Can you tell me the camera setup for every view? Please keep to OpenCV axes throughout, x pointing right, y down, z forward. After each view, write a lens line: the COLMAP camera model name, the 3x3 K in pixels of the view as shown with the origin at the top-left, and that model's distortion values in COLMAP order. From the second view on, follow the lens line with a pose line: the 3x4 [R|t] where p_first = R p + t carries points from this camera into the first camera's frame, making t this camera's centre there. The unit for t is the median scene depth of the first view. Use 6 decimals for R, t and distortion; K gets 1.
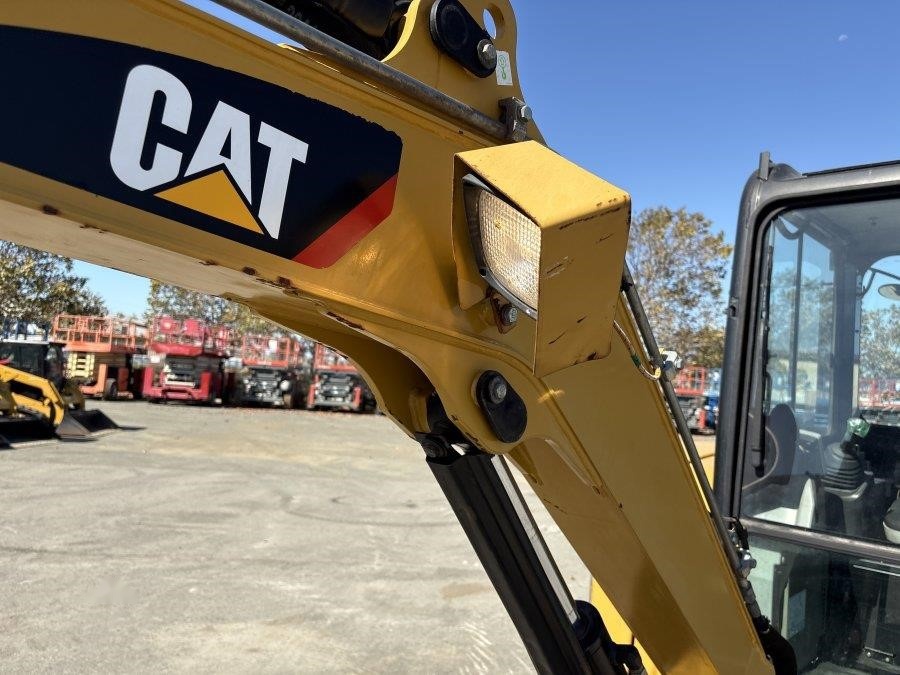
lens RADIAL K [[679.7, 0, 457.6], [0, 679.7, 331.5], [0, 0, 1]] dist [0.054697, -0.044566]
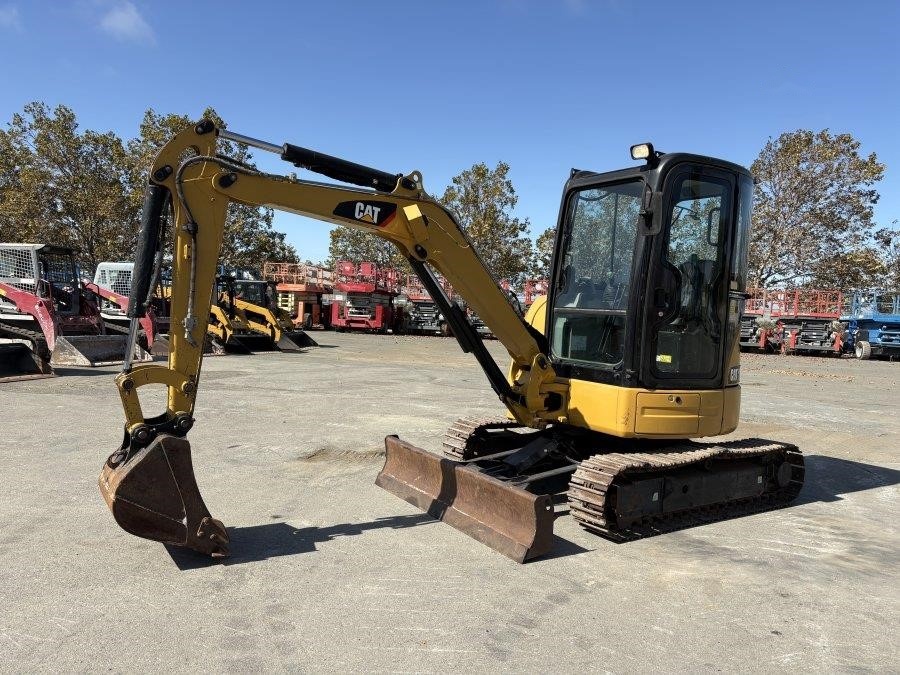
lens RADIAL K [[679.7, 0, 461.5], [0, 679.7, 336.5], [0, 0, 1]] dist [0.054697, -0.044566]
pose [[0.972645, -0.010491, -0.232061, 0.050268], [0.032161, 0.995441, 0.089796, 0.009636], [0.230061, -0.094803, 0.968547, -0.129807]]
